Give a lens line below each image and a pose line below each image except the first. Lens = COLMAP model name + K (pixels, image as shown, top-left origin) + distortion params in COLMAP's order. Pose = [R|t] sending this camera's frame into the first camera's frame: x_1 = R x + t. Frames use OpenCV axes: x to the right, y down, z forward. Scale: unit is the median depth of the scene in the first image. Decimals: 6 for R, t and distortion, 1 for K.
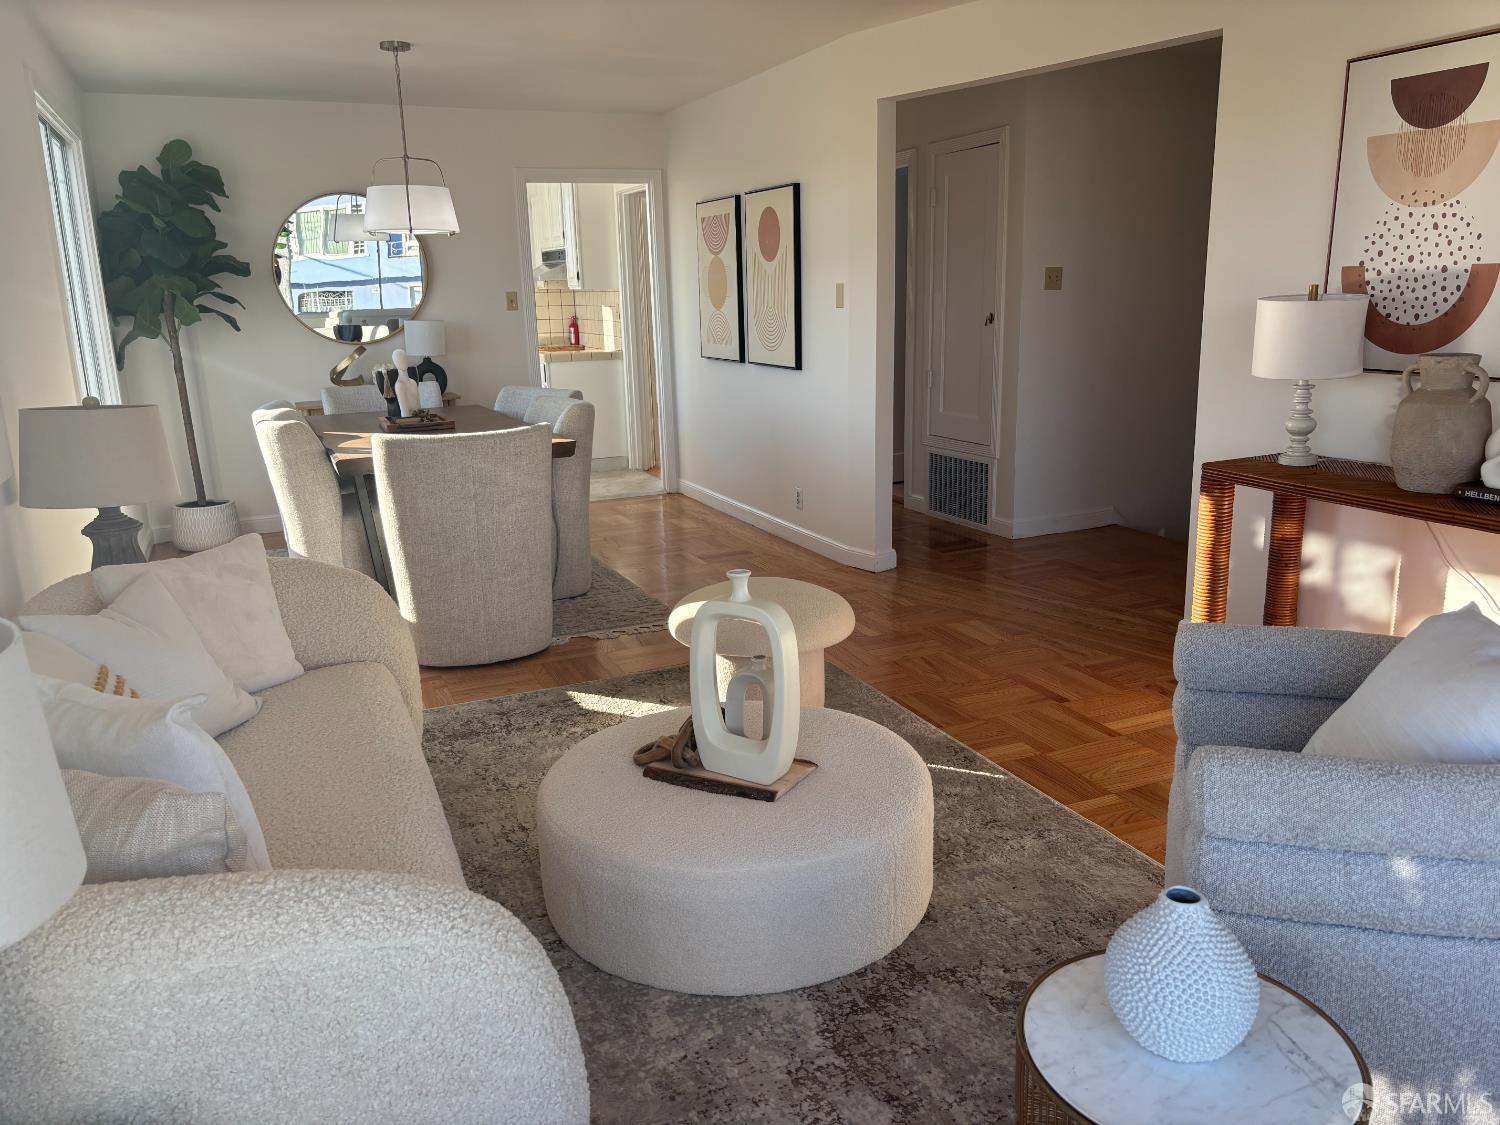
lens RADIAL K [[1132.4, 0, 748.0], [0, 1132.4, 561.7], [0, 0, 1]] dist [0.038369, -0.035553]
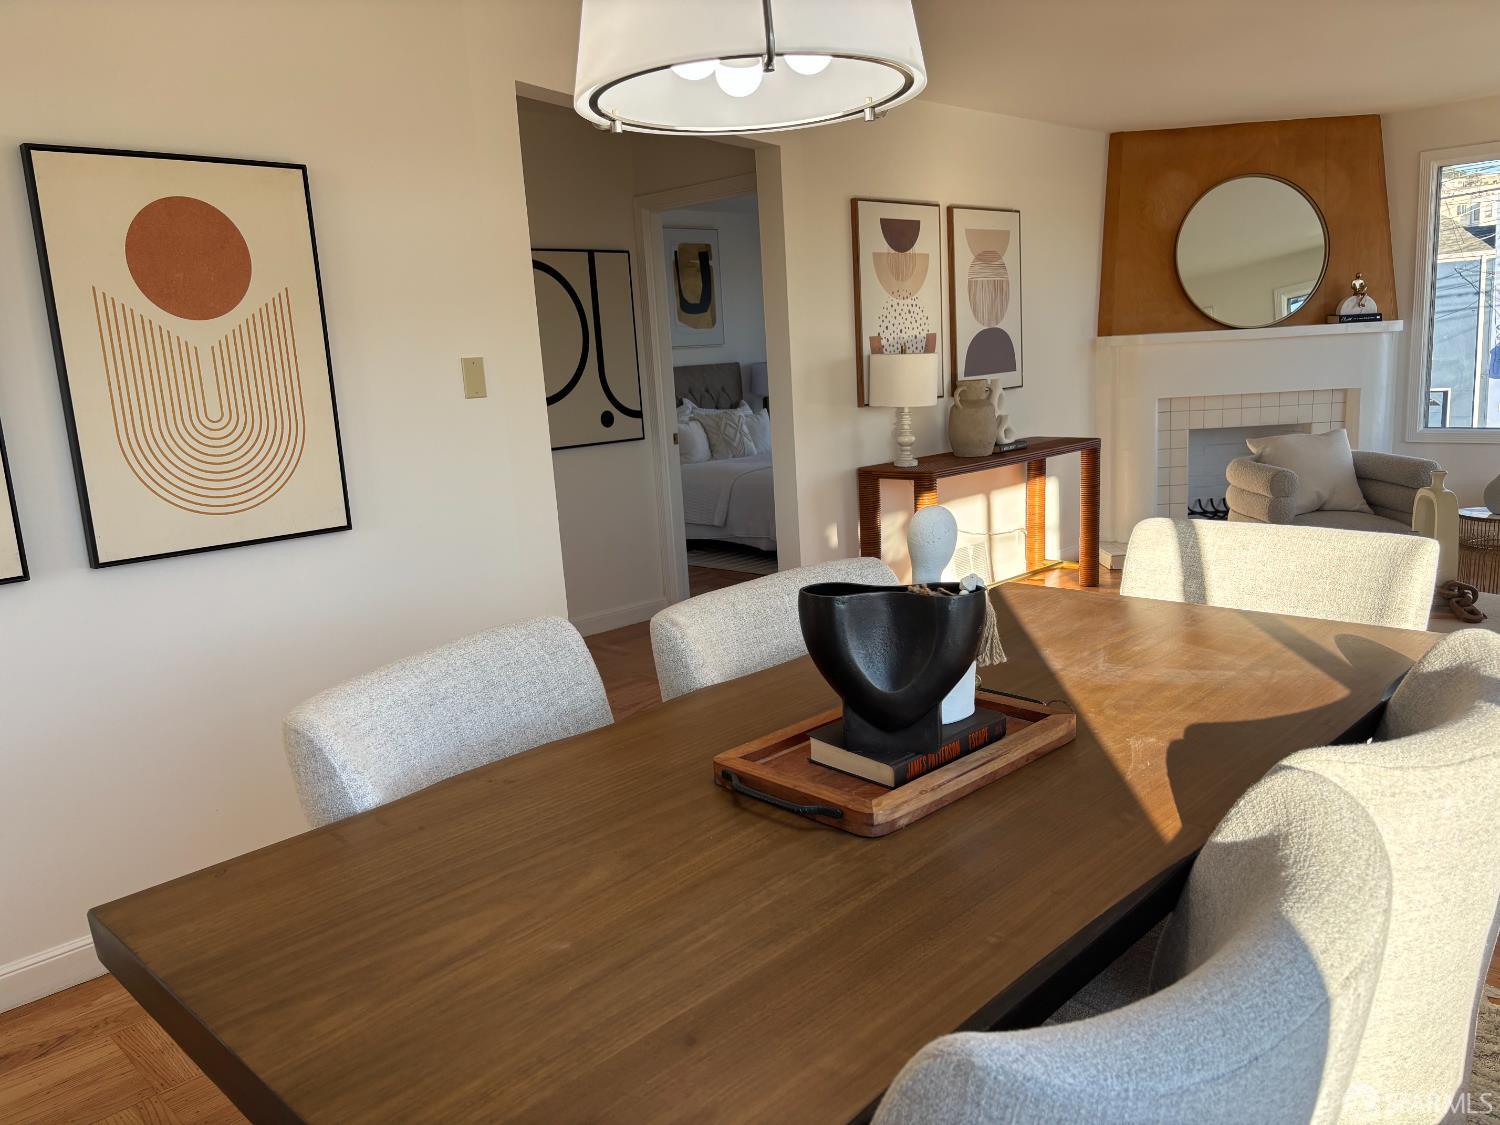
lens RADIAL K [[1132.4, 0, 743.2], [0, 1132.4, 563.8], [0, 0, 1]] dist [0.038369, -0.035553]
pose [[-0.342729, -0.124189, 0.931190, -0.876964], [0.290812, 0.928509, 0.230866, -0.396122], [-0.893289, 0.349926, -0.282111, 1.772803]]
